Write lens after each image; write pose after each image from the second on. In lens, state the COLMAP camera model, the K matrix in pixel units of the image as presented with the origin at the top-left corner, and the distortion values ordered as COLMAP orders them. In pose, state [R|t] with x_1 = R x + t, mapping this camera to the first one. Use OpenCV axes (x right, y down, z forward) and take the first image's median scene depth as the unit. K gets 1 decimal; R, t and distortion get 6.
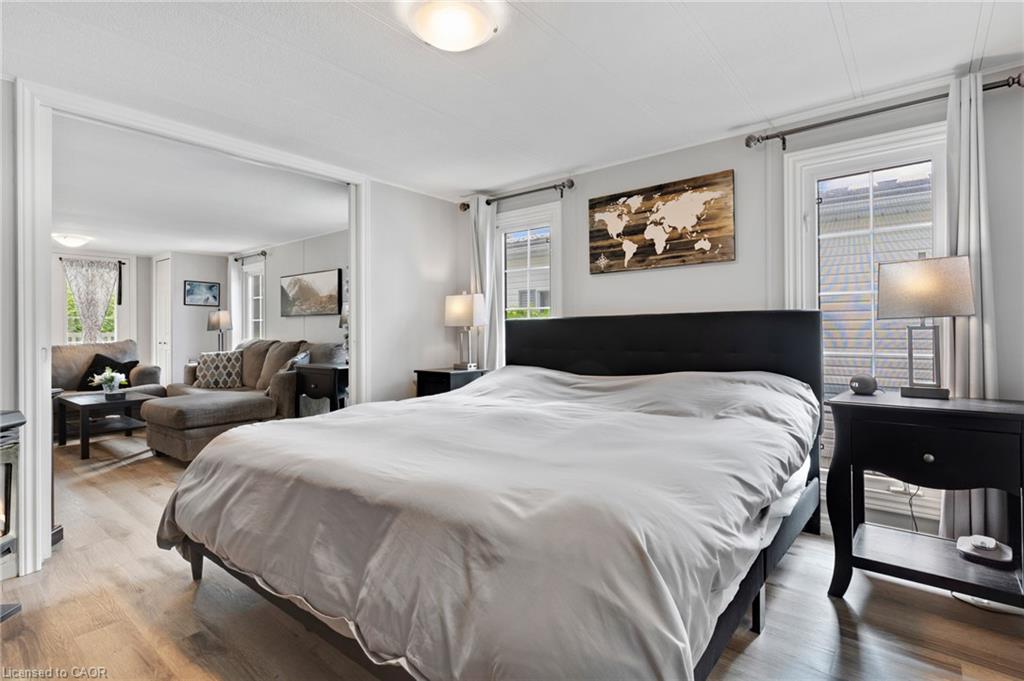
lens RADIAL K [[497.6, 0, 510.6], [0, 497.6, 332.8], [0, 0, 1]] dist [0.001395, 0.000365]
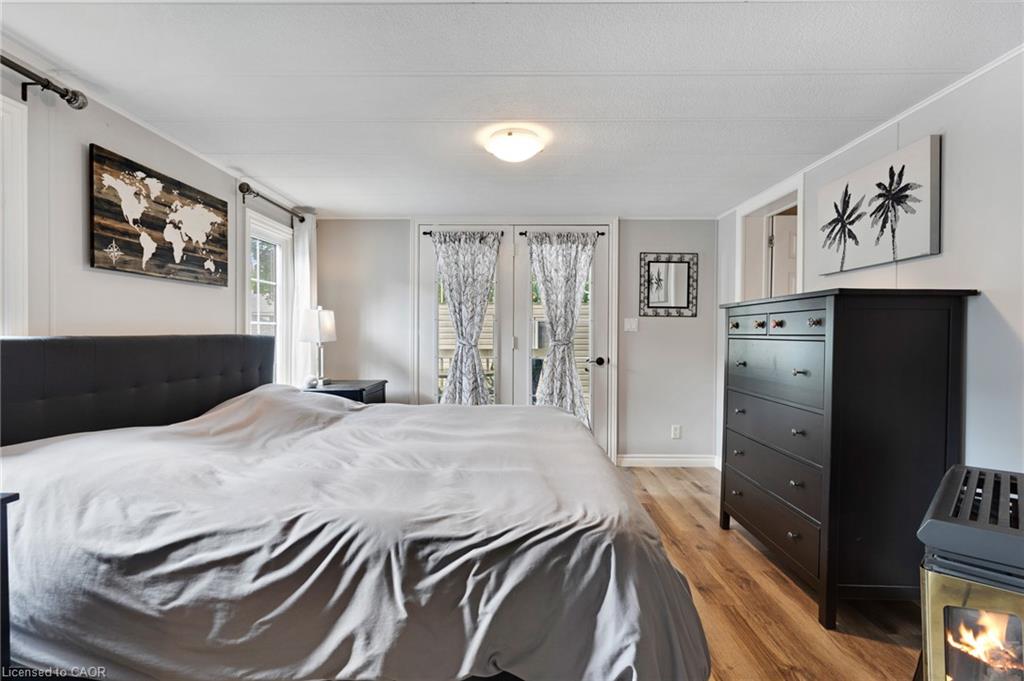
lens RADIAL K [[497.6, 0, 510.6], [0, 497.6, 332.8], [0, 0, 1]] dist [0.001395, 0.000365]
pose [[-0.623380, 0.002875, 0.781914, -0.695306], [-0.002701, 0.999979, -0.005831, -0.037339], [-0.781914, -0.005747, -0.623360, 1.067478]]
